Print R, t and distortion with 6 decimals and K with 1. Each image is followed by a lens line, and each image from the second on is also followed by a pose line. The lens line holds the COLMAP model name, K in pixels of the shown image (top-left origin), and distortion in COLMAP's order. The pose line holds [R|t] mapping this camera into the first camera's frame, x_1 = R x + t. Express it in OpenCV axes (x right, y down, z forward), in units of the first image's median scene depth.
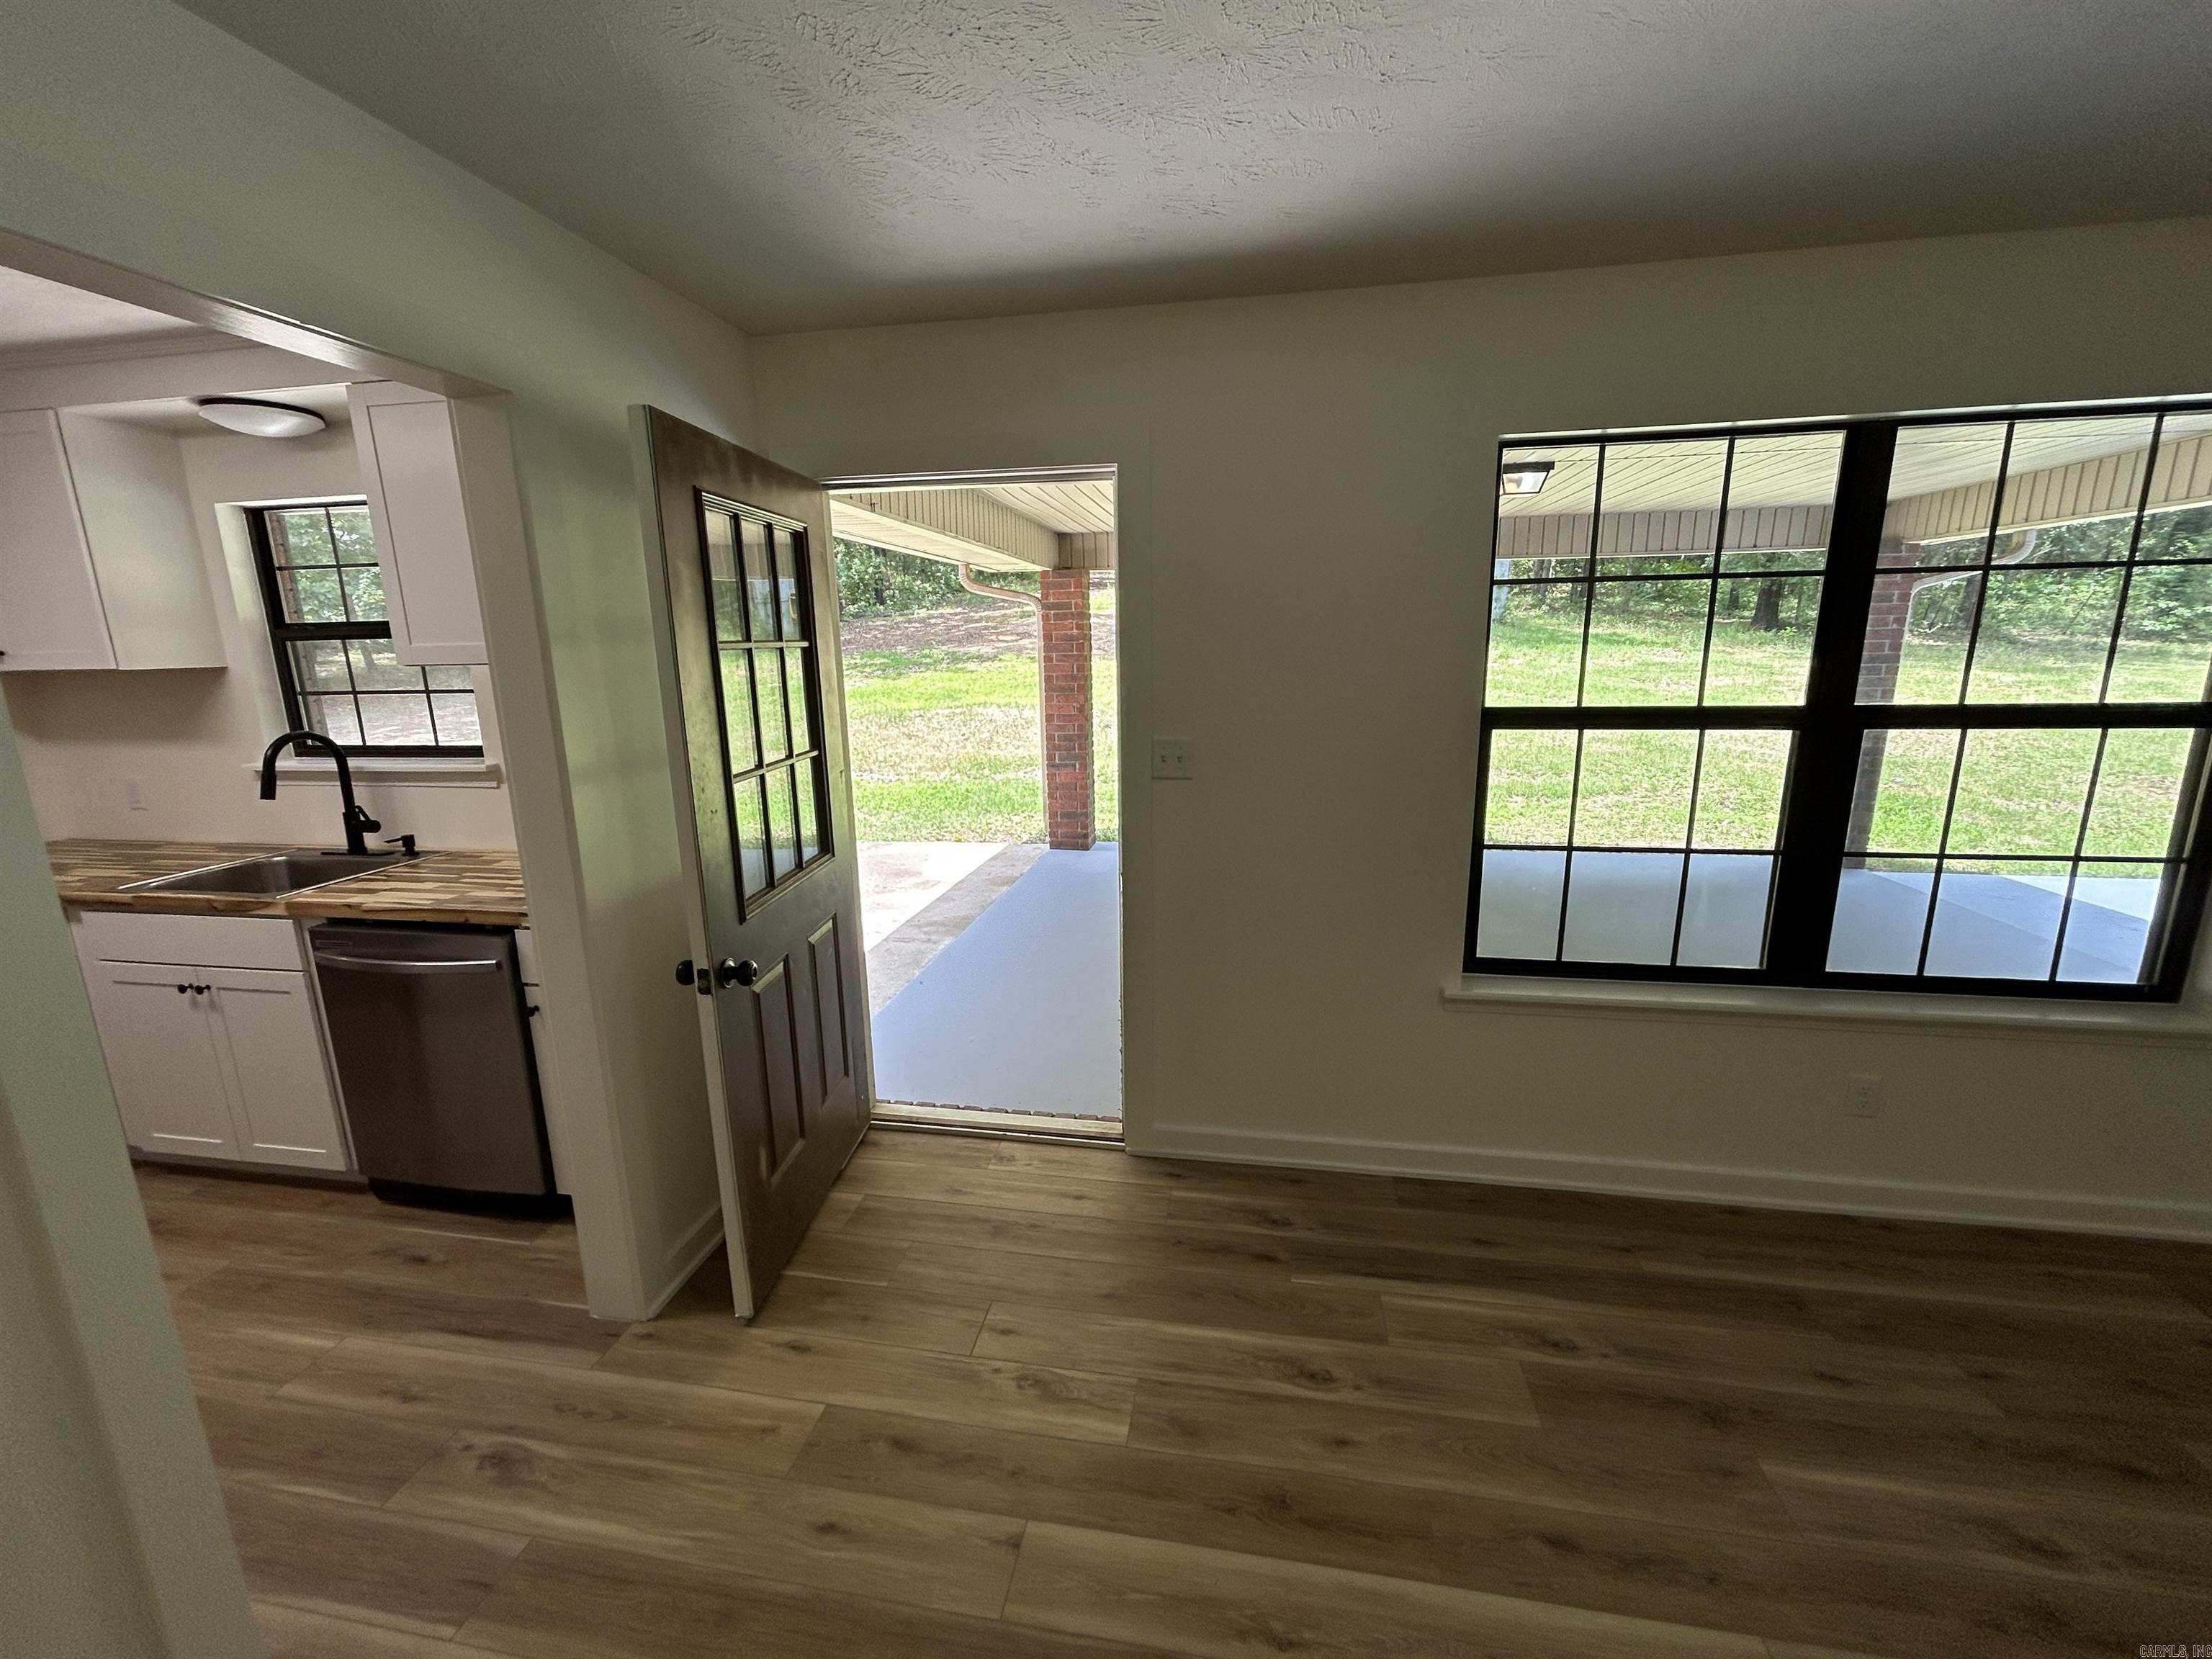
lens RADIAL K [[883.6, 0, 1094.0], [0, 883.6, 821.0], [0, 0, 1]] dist [0.000735, -0.000247]
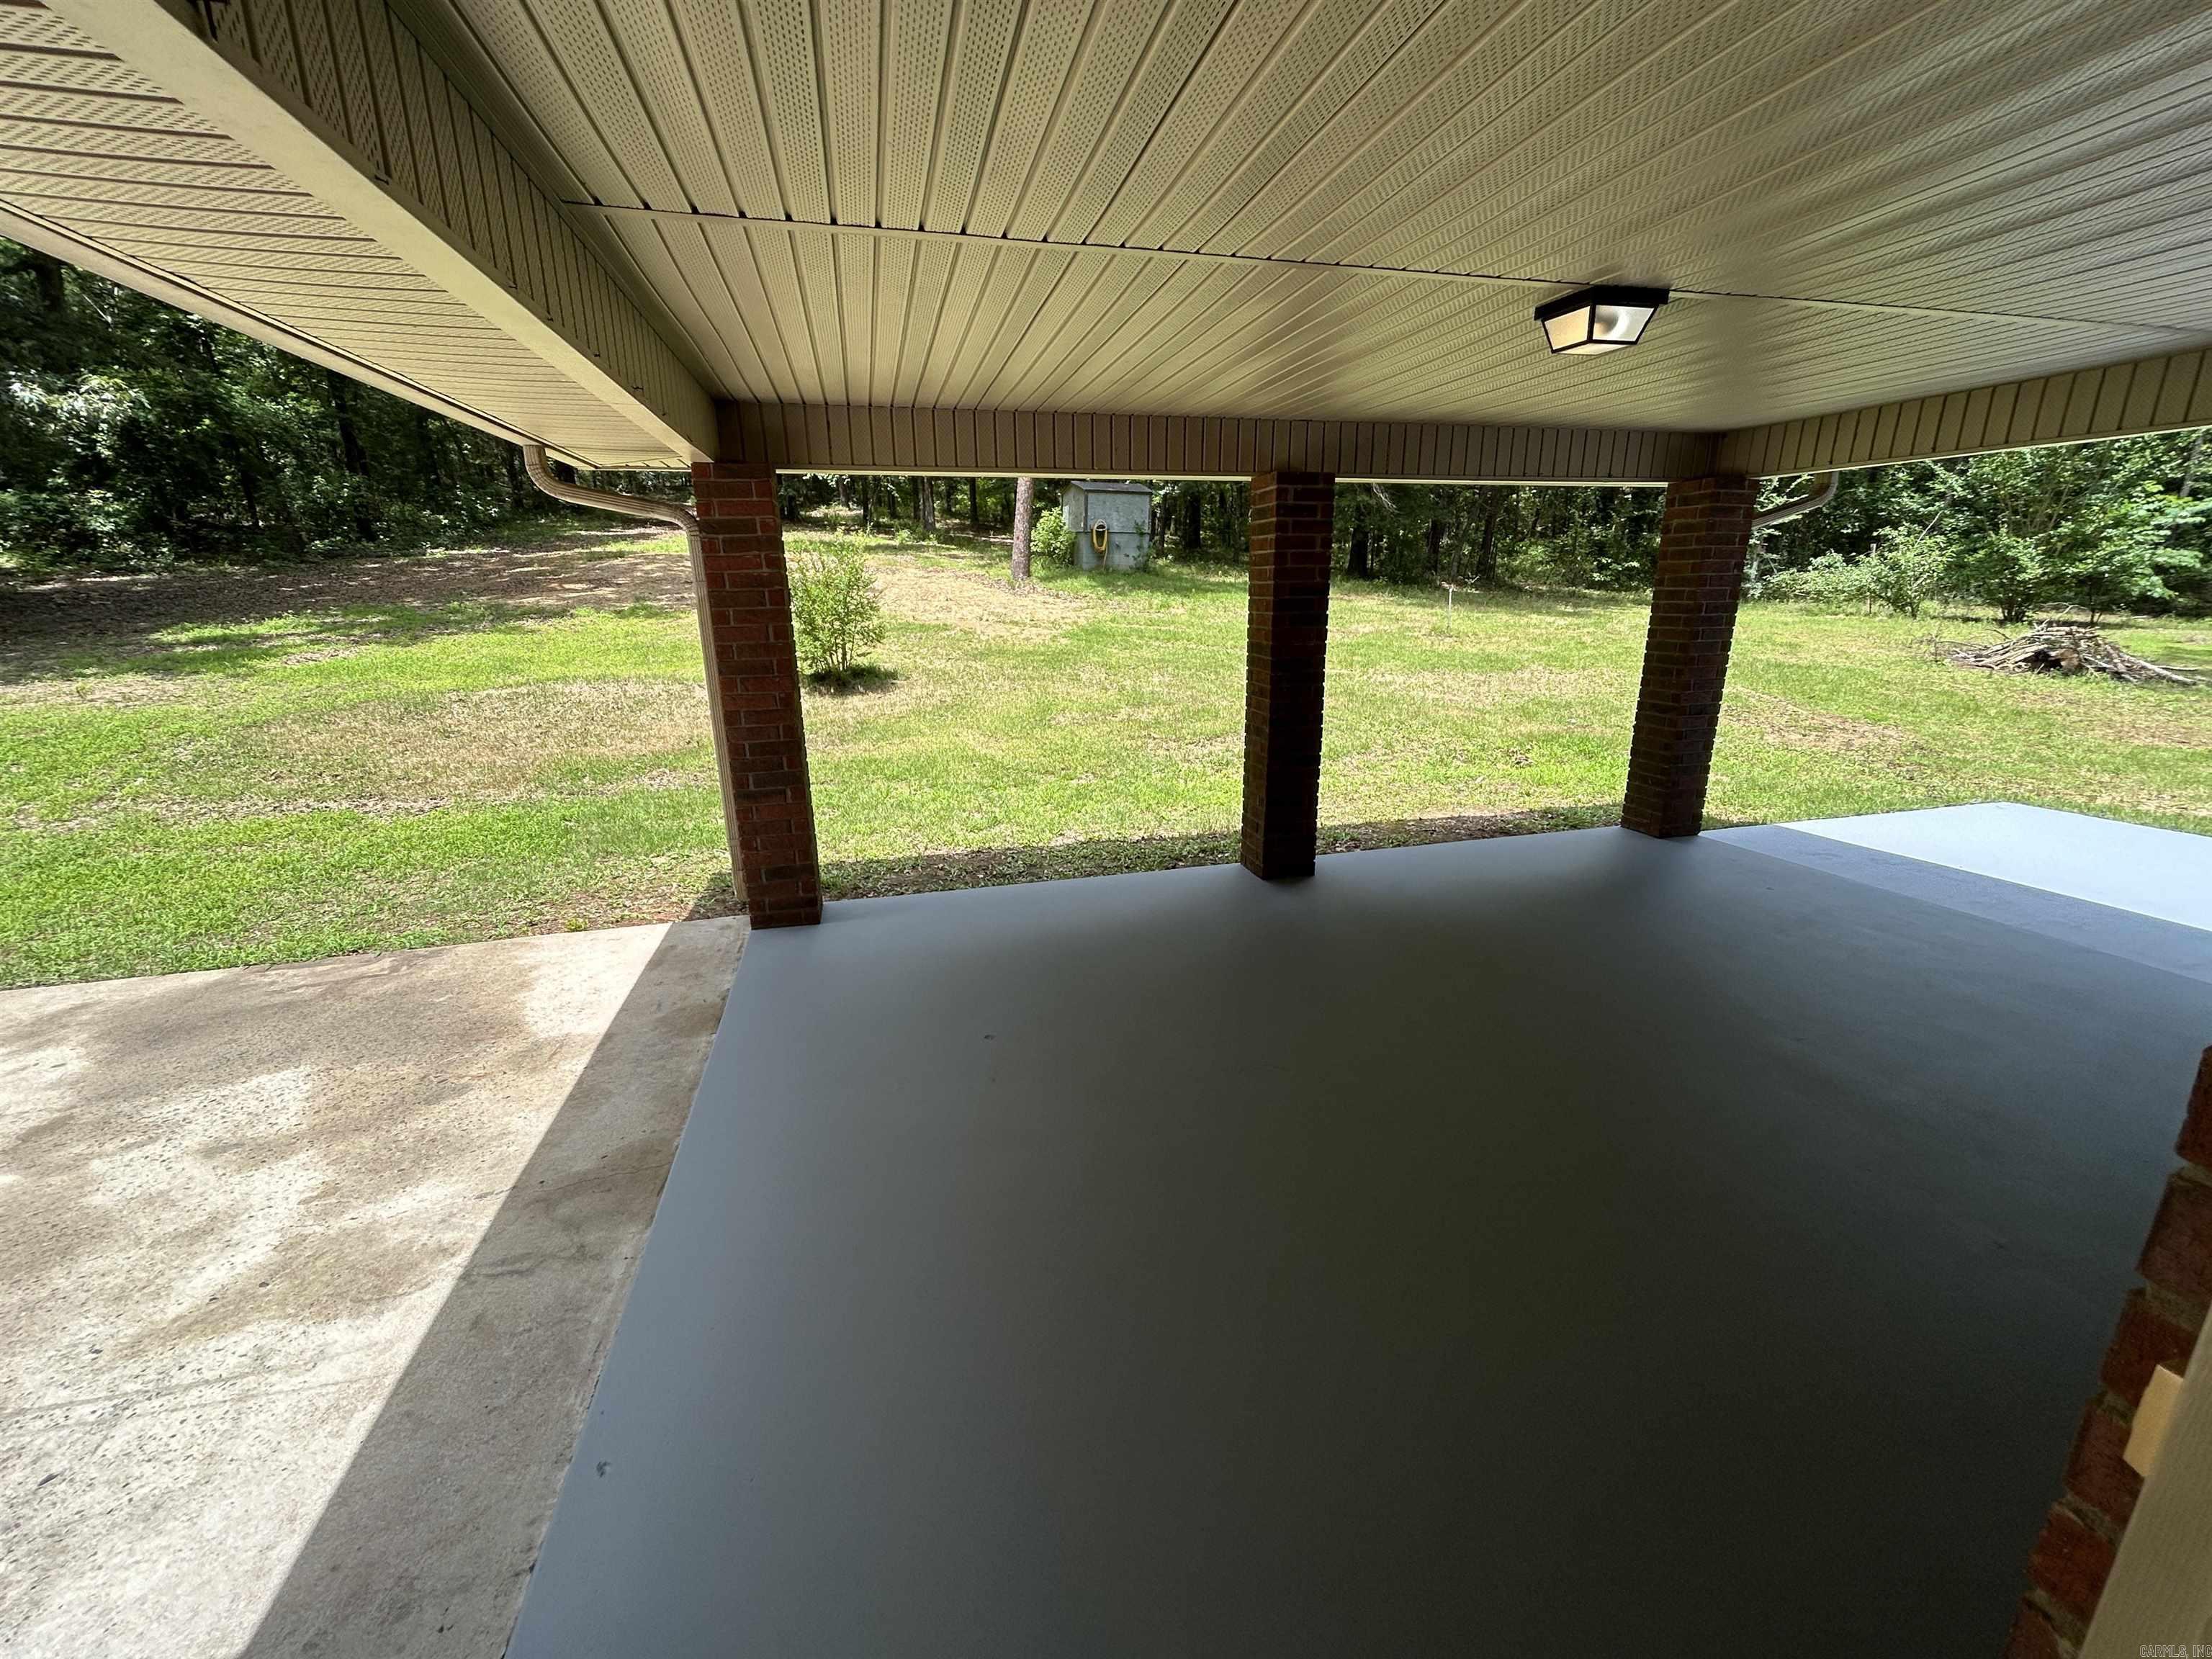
lens RADIAL K [[883.6, 0, 1094.0], [0, 883.6, 821.0], [0, 0, 1]] dist [0.000735, -0.000247]
pose [[0.907974, -0.106575, 0.405248, -0.084409], [0.084325, 0.993803, 0.072422, -0.076651], [-0.410455, -0.031584, 0.911334, 0.379035]]
